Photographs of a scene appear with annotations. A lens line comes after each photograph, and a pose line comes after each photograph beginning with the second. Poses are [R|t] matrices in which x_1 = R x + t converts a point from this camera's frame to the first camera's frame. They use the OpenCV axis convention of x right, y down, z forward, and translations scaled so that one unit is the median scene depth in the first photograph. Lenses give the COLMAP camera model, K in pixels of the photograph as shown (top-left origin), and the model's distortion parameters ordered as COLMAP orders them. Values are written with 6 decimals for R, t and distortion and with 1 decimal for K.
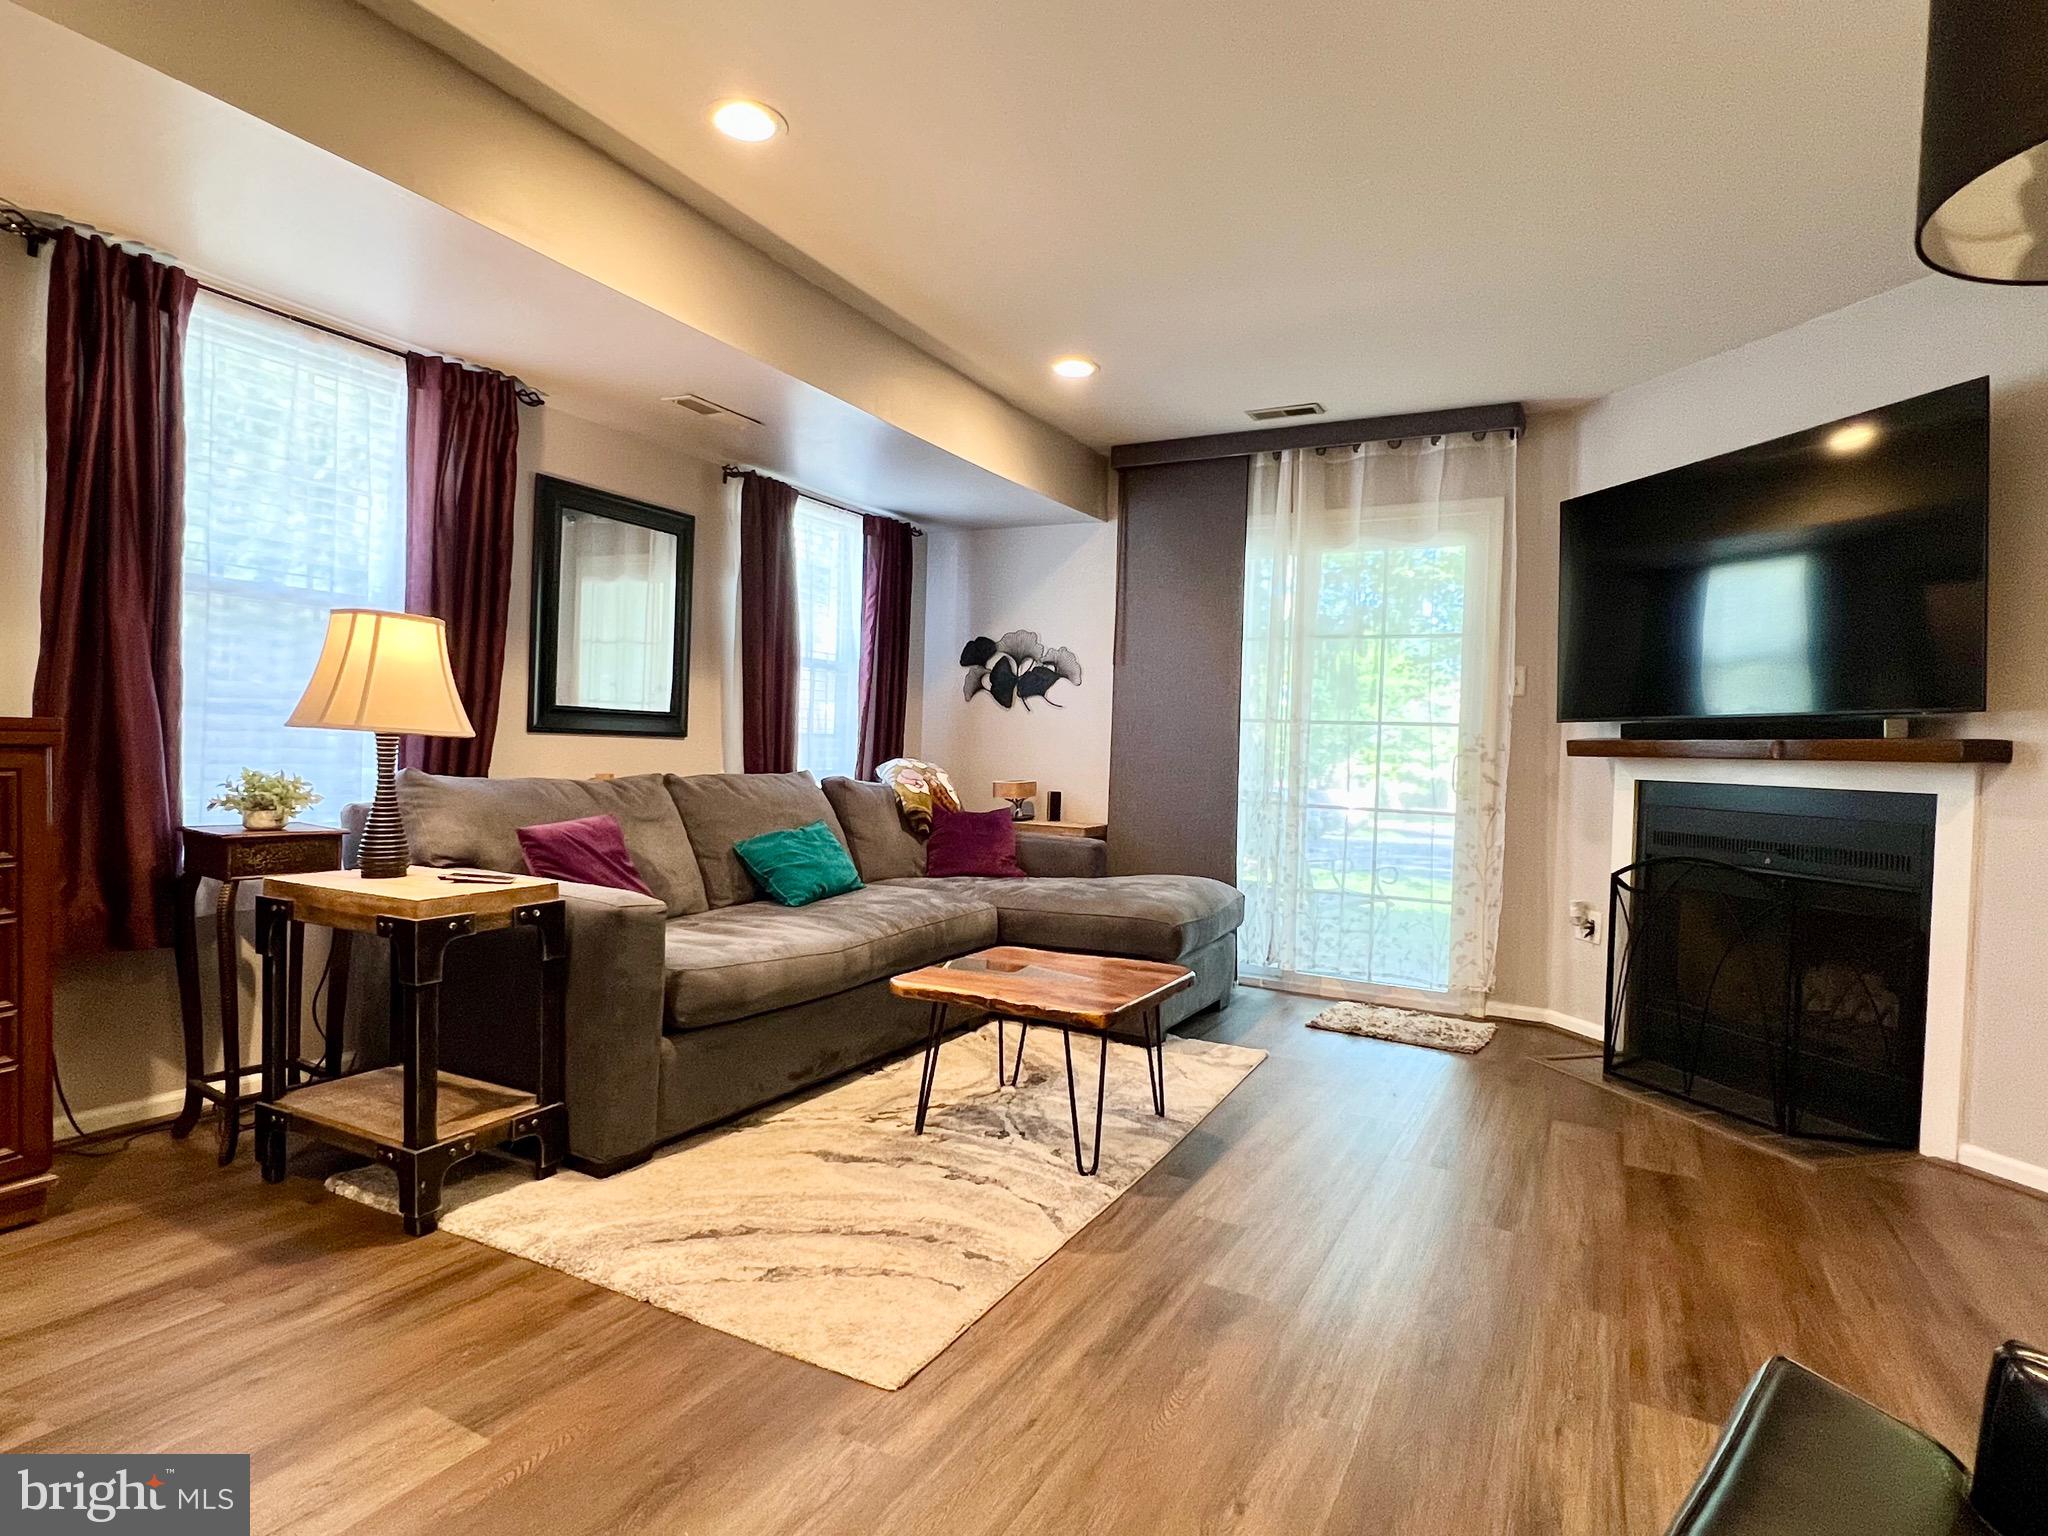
lens RADIAL K [[1080.8, 0, 1023.0], [0, 1080.8, 767.3], [0, 0, 1]] dist [-0.003628, -0.000098]
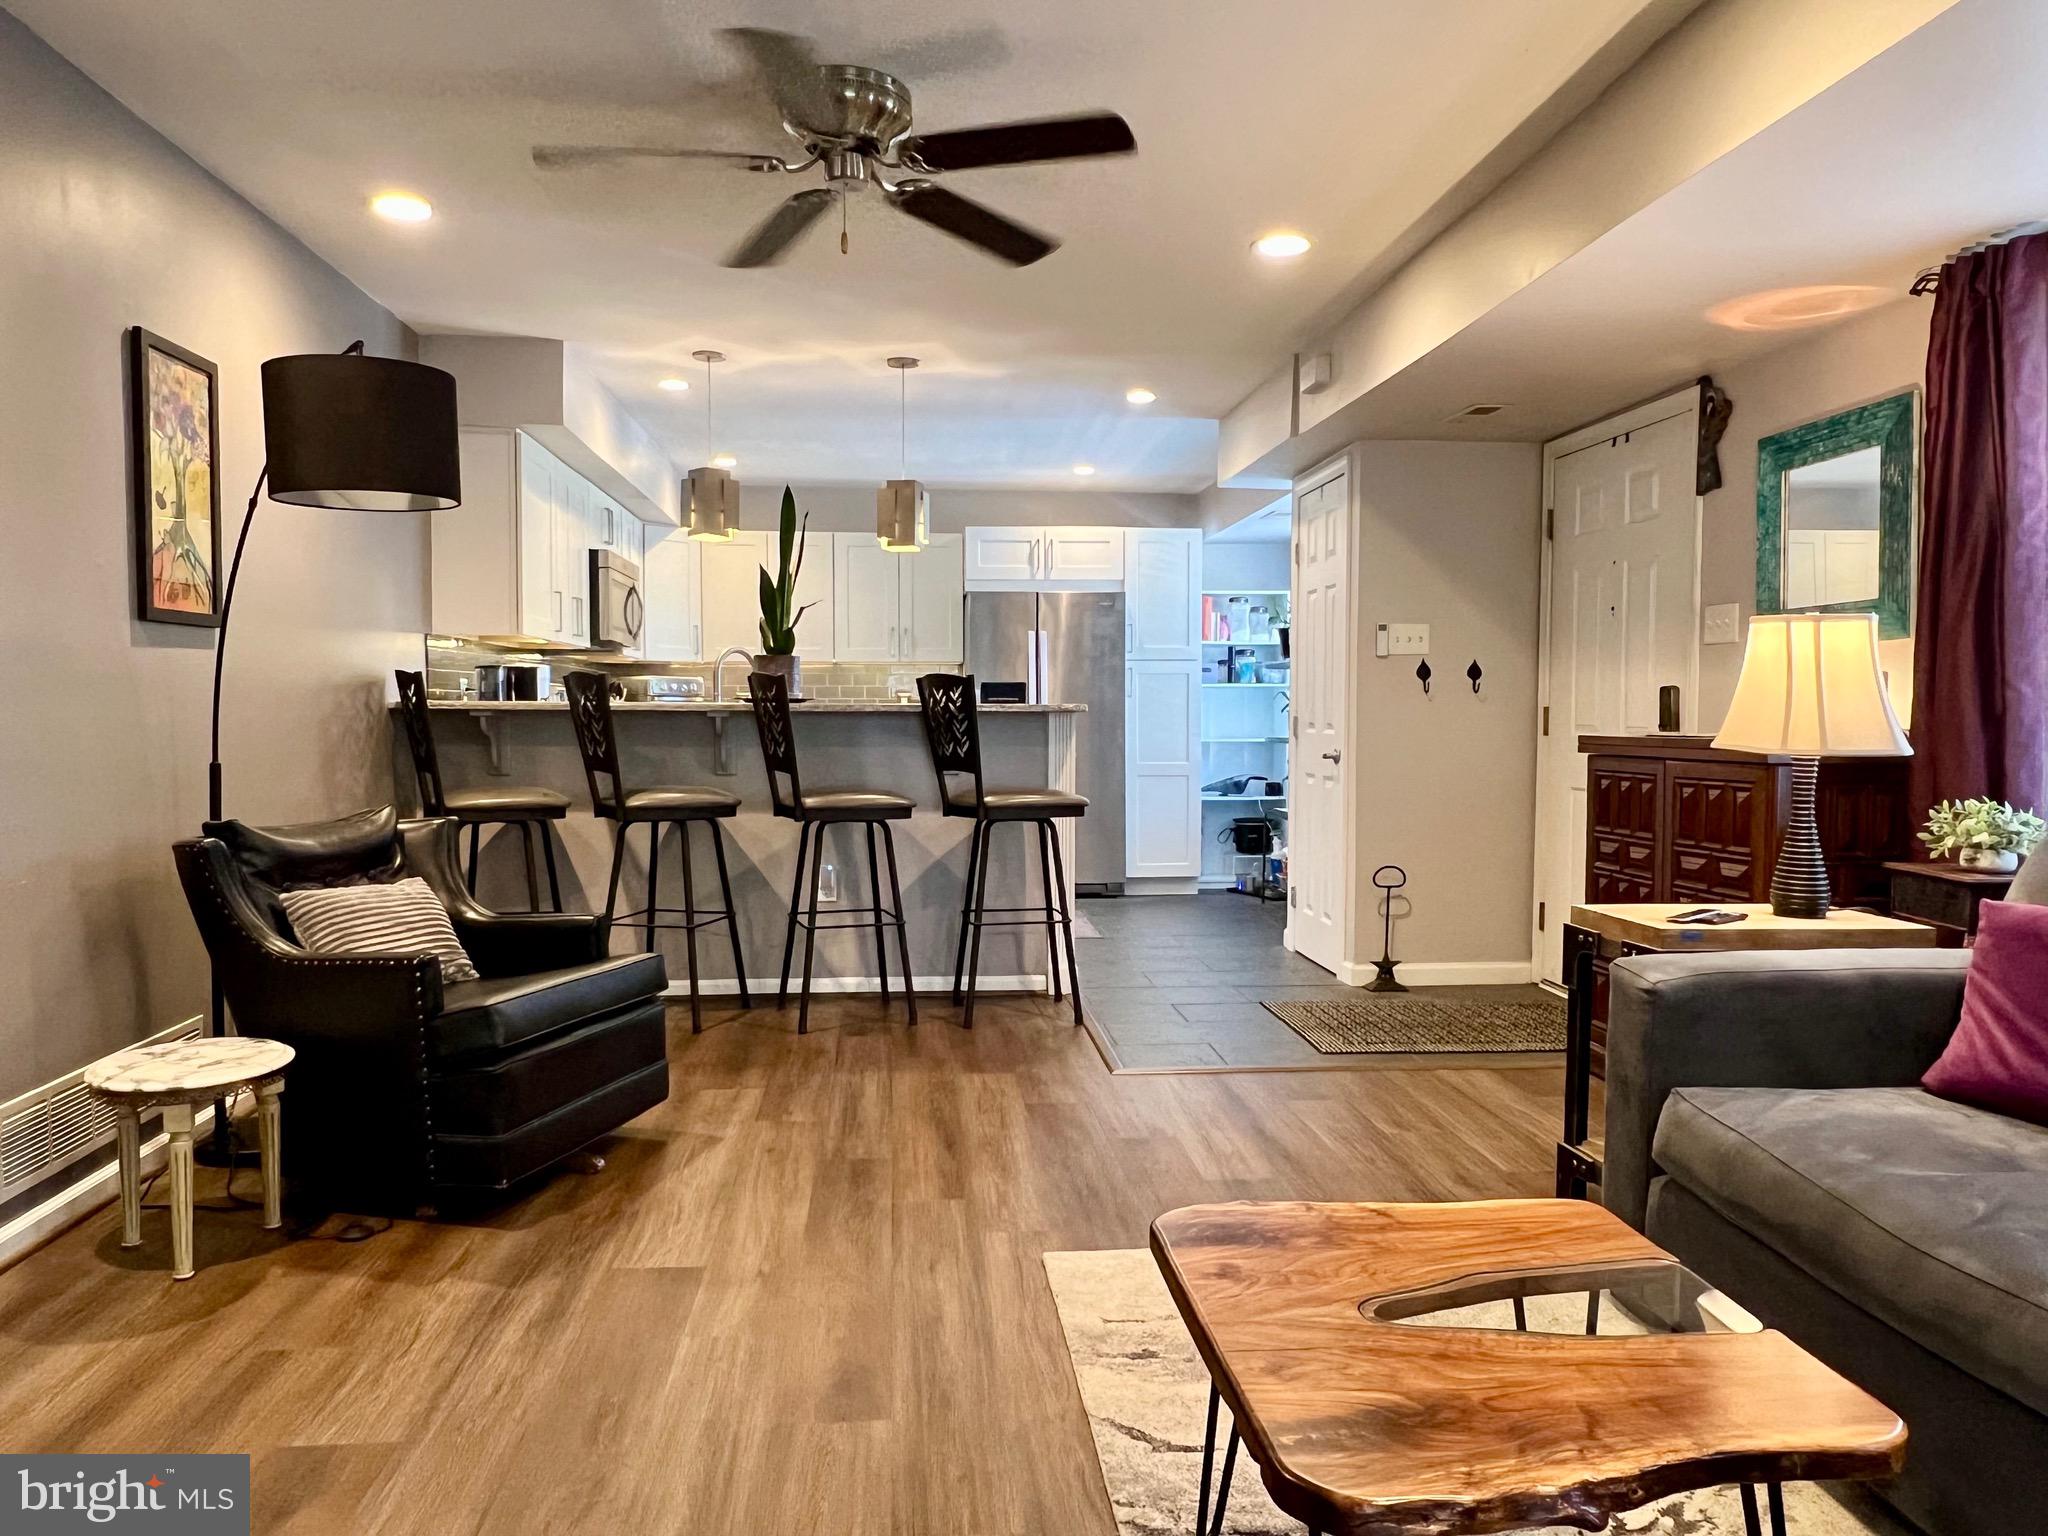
lens RADIAL K [[1355.1, 0, 1015.0], [0, 1355.1, 768.7], [0, 0, 1]] dist [-0.001059, -0.004175]
pose [[-0.831957, -0.012332, -0.554704, 0.586485], [-0.042554, 0.998226, 0.041632, -0.039328], [0.553206, 0.058240, -0.831006, 1.675001]]
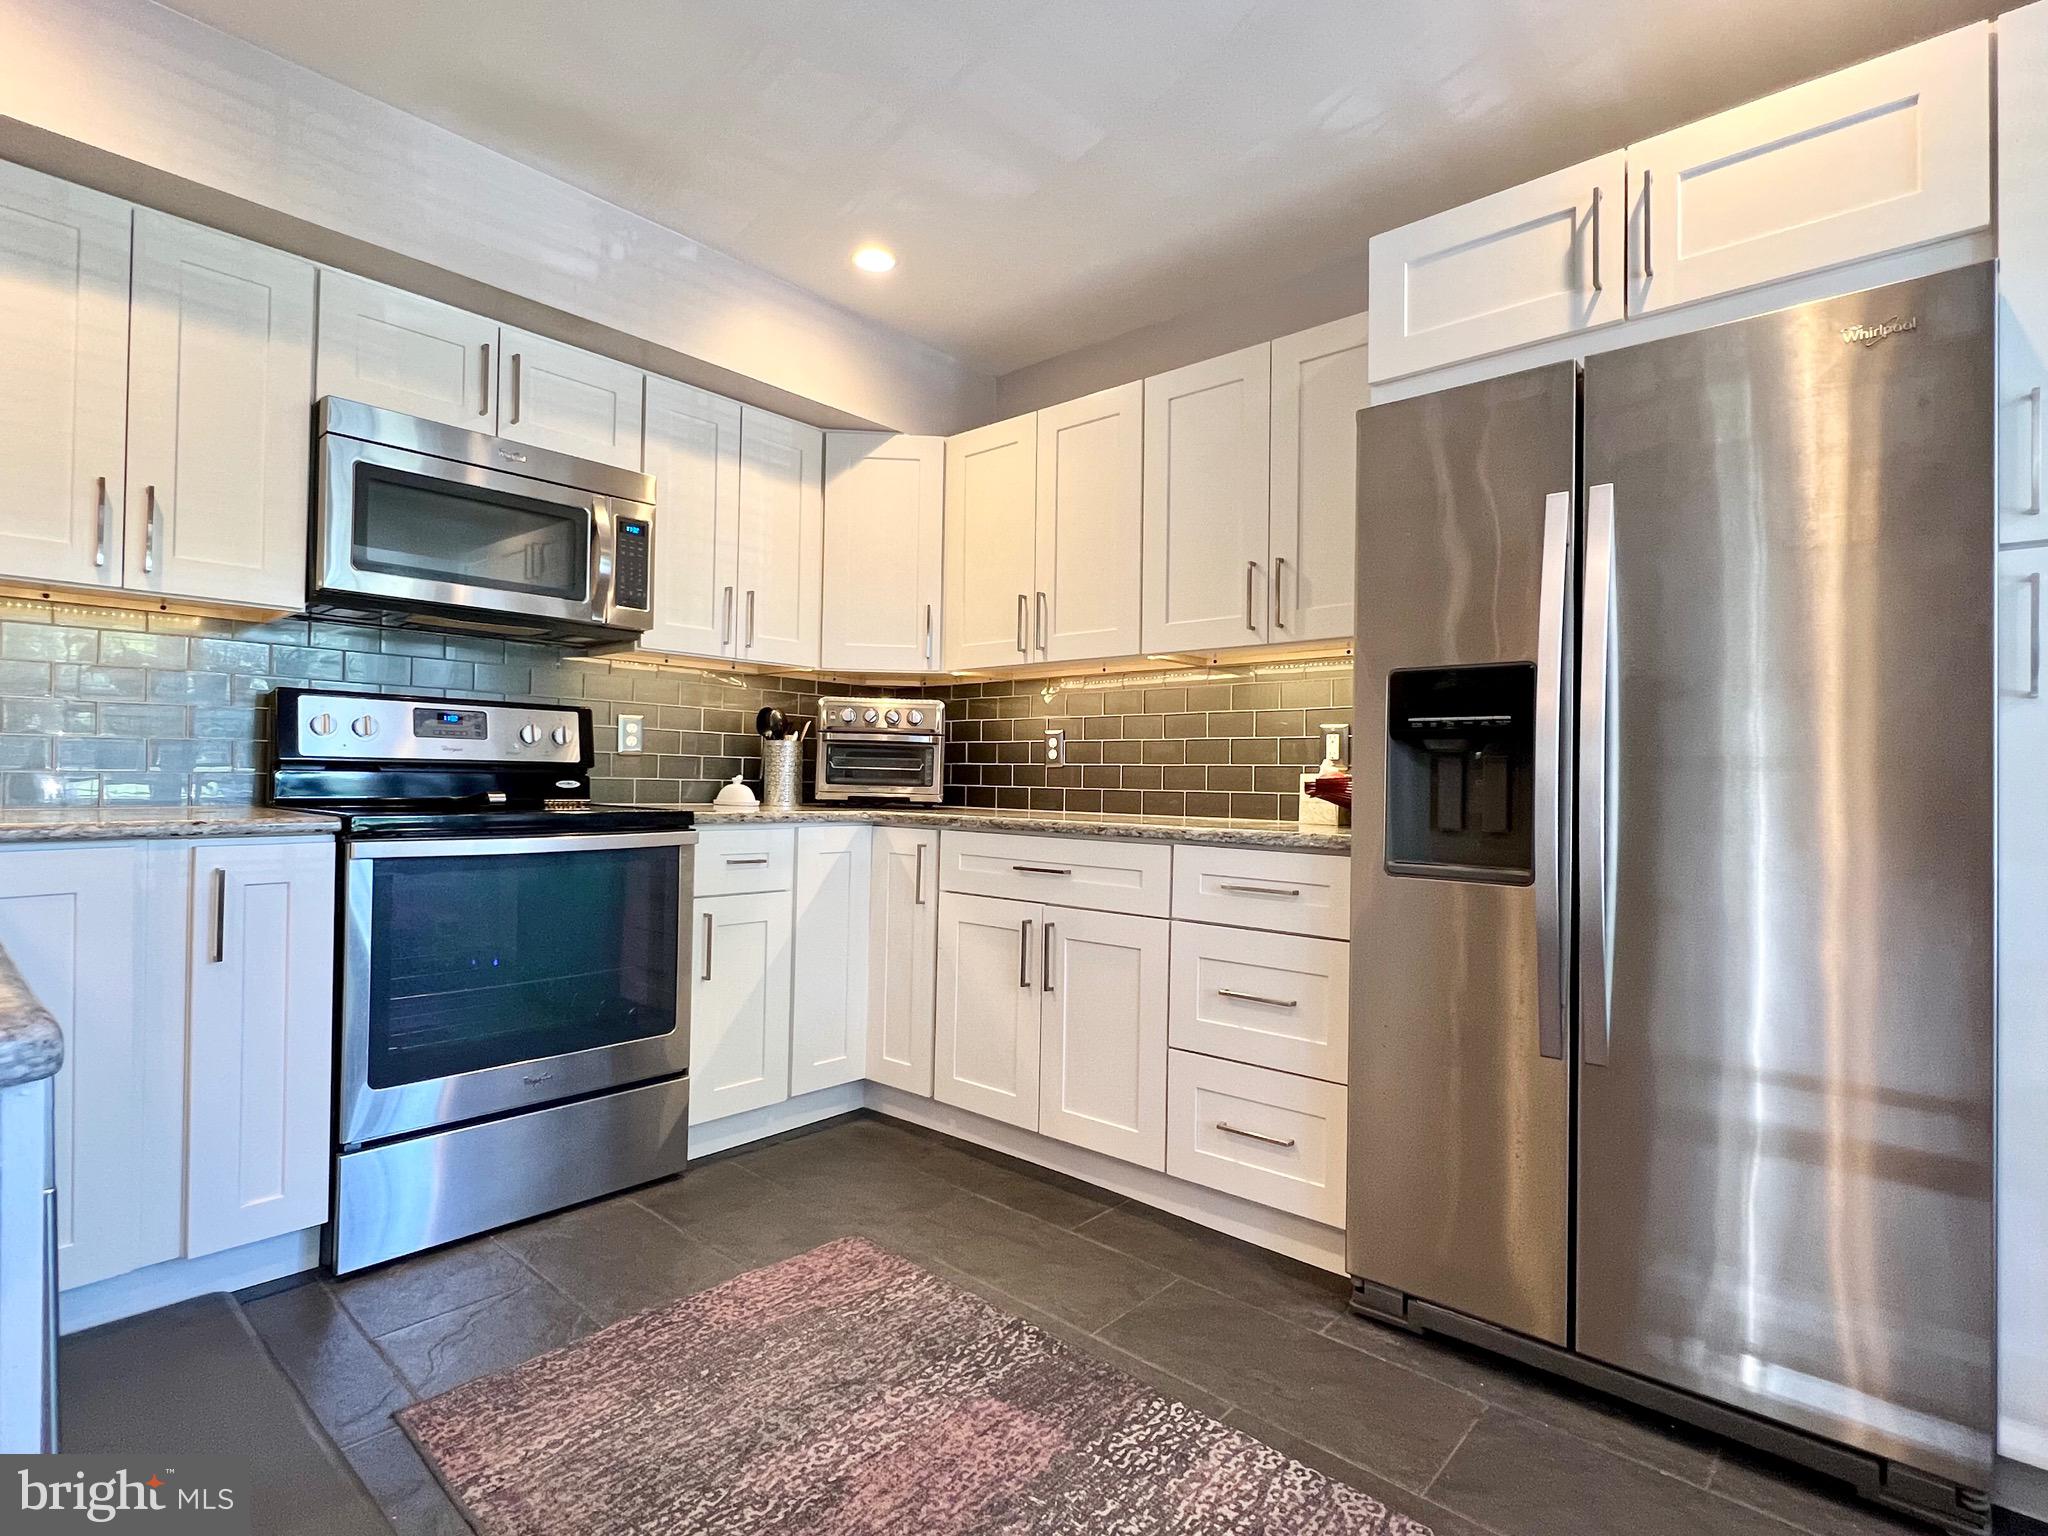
lens RADIAL K [[1018.8, 0, 1016.2], [0, 1018.8, 768.6], [0, 0, 1]] dist [-0.003370, 0.000077]
pose [[-0.972097, -0.049906, 0.229211, -1.088457], [-0.046606, 0.998717, 0.019794, -0.031401], [-0.229904, 0.008559, -0.973176, -0.268211]]
